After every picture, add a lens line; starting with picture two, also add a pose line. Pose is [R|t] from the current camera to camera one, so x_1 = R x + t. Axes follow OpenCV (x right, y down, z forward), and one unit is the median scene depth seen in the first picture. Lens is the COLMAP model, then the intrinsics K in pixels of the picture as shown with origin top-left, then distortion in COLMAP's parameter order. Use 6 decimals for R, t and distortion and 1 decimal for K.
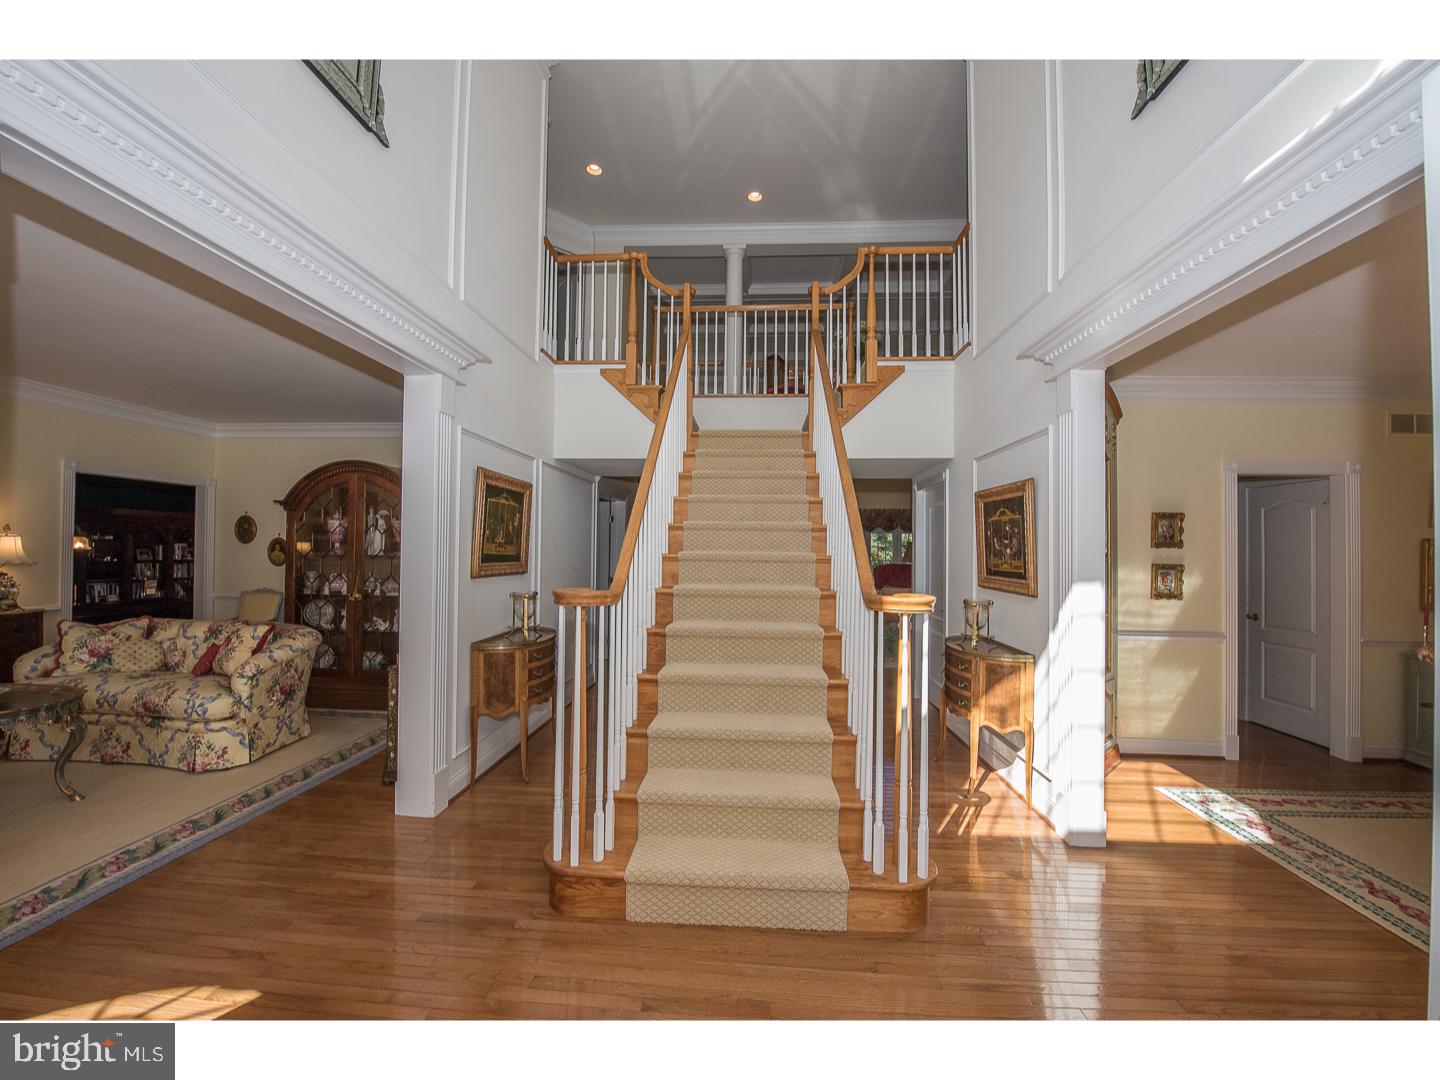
lens RADIAL K [[568.9, 0, 716.1], [0, 568.9, 543.9], [0, 0, 1]] dist [-0.019909, -0.000843]
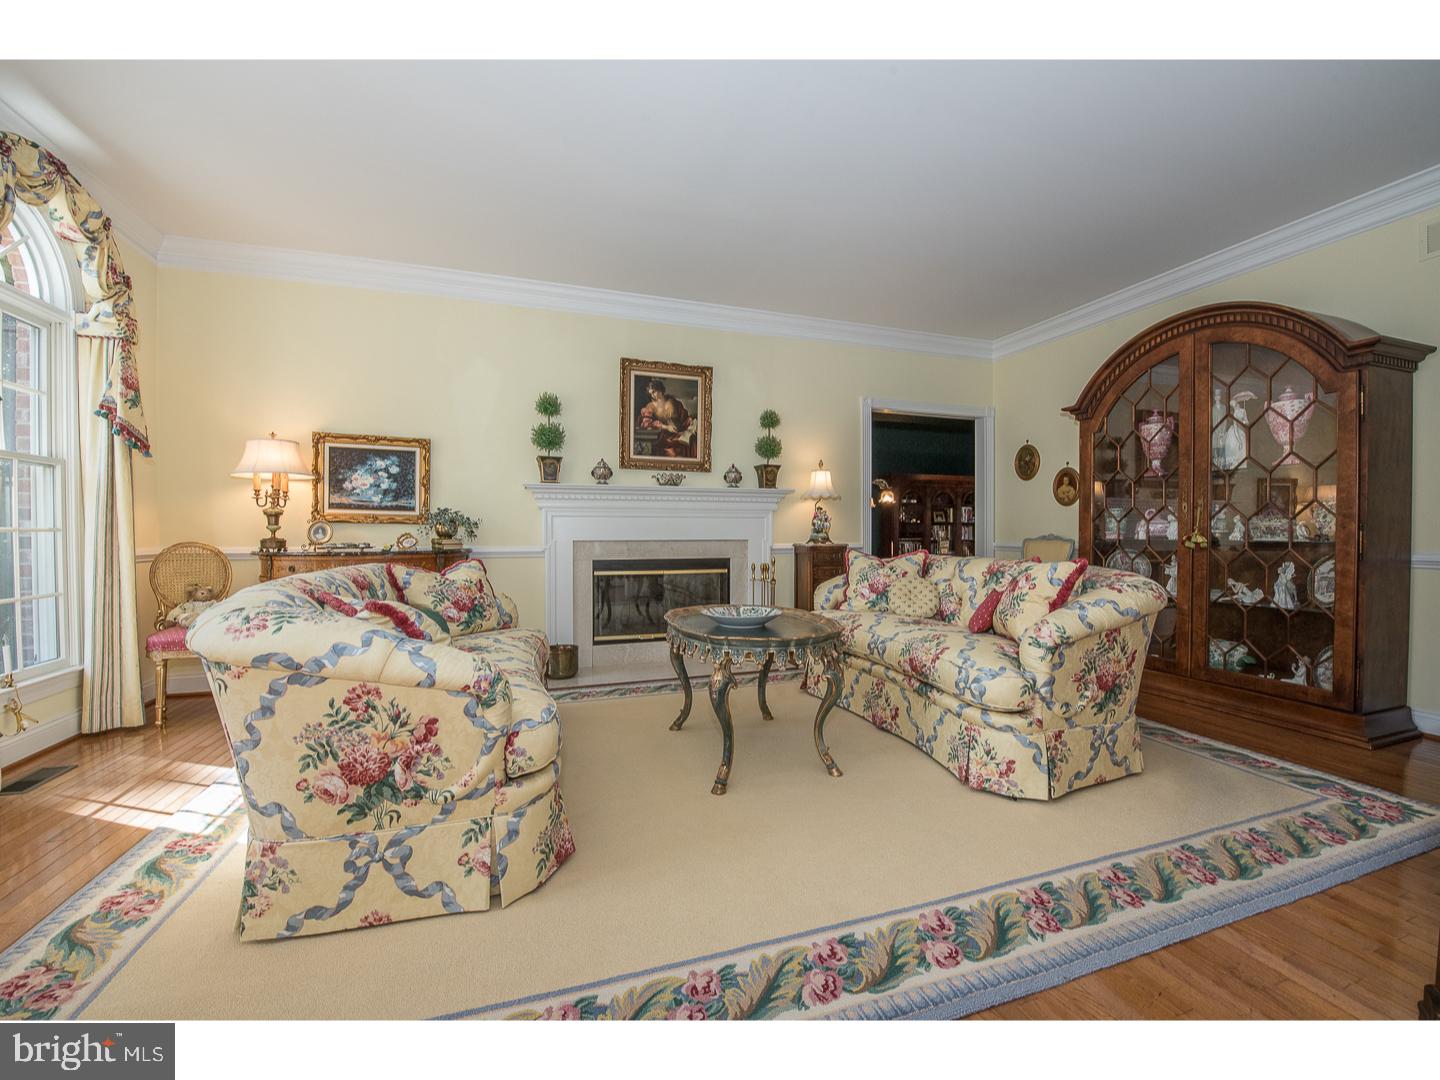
lens RADIAL K [[568.9, 0, 716.8], [0, 568.9, 539.1], [0, 0, 1]] dist [-0.019909, -0.000843]
pose [[0.373307, -0.001044, -0.927707, -0.406110], [0.018316, 0.999813, 0.006246, 0.112241], [0.927527, -0.019324, 0.373257, 0.453226]]
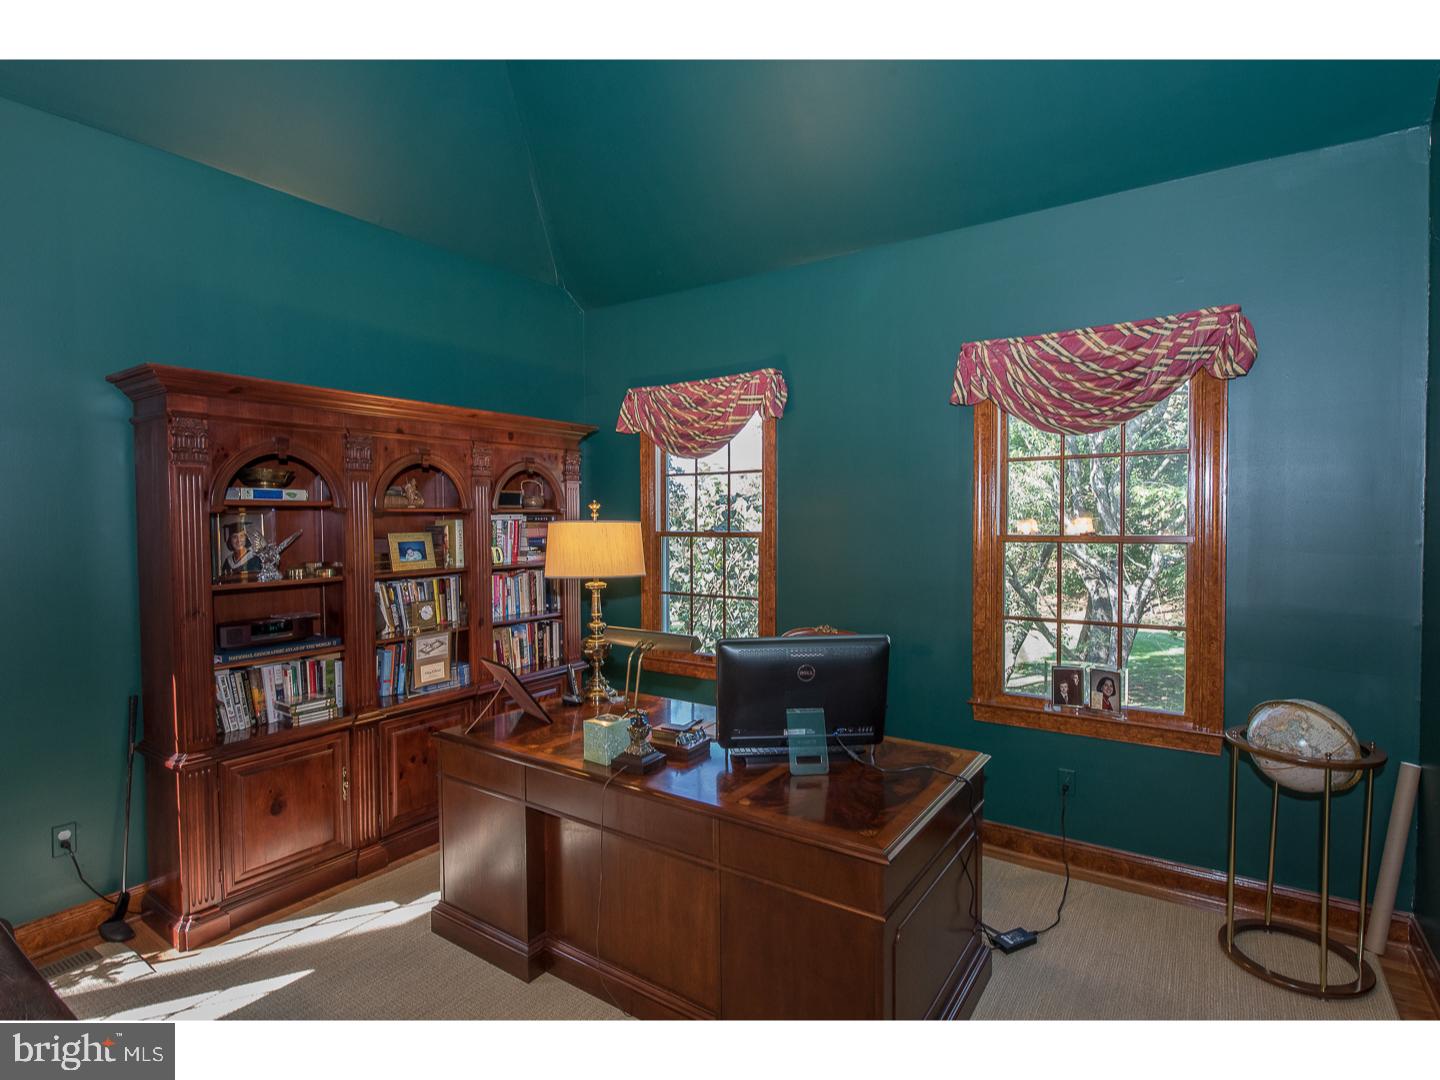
lens RADIAL K [[737.0, 0, 718.8], [0, 737.0, 539.6], [0, 0, 1]] dist [-0.000221, 0.000000]
pose [[0.860480, 0.003334, -0.509474, -1.624081], [0.017189, 0.999219, 0.035569, 0.002538], [0.509195, -0.039364, 0.859751, 1.766823]]
